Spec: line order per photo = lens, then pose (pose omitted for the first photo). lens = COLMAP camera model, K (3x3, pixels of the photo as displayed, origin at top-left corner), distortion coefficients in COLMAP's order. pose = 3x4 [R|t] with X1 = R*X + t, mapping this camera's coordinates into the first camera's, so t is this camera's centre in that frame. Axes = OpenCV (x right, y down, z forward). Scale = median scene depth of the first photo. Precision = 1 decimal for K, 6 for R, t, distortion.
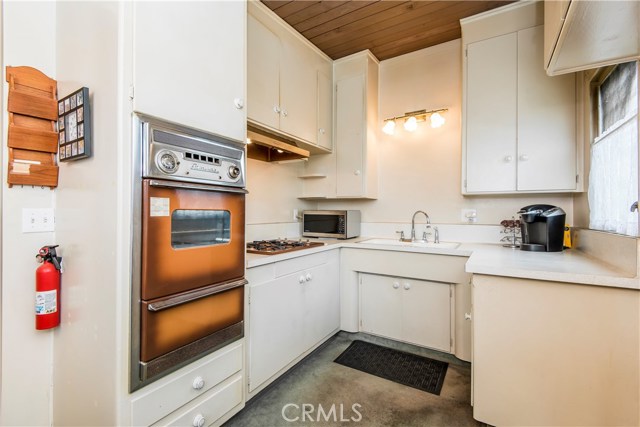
lens RADIAL K [[273.4, 0, 320.0], [0, 273.4, 213.5], [0, 0, 1]] dist [0.000788, -0.000281]
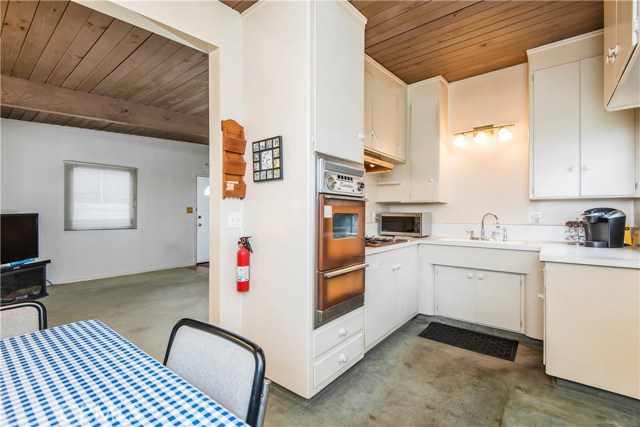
lens RADIAL K [[285.8, 0, 320.0], [0, 285.8, 213.5], [0, 0, 1]] dist [0.012283, -0.011058]
pose [[0.993742, -0.001233, -0.111697, -0.249691], [0.000585, 0.999983, -0.005829, -0.001903], [0.111703, 0.005728, 0.993725, -0.339661]]
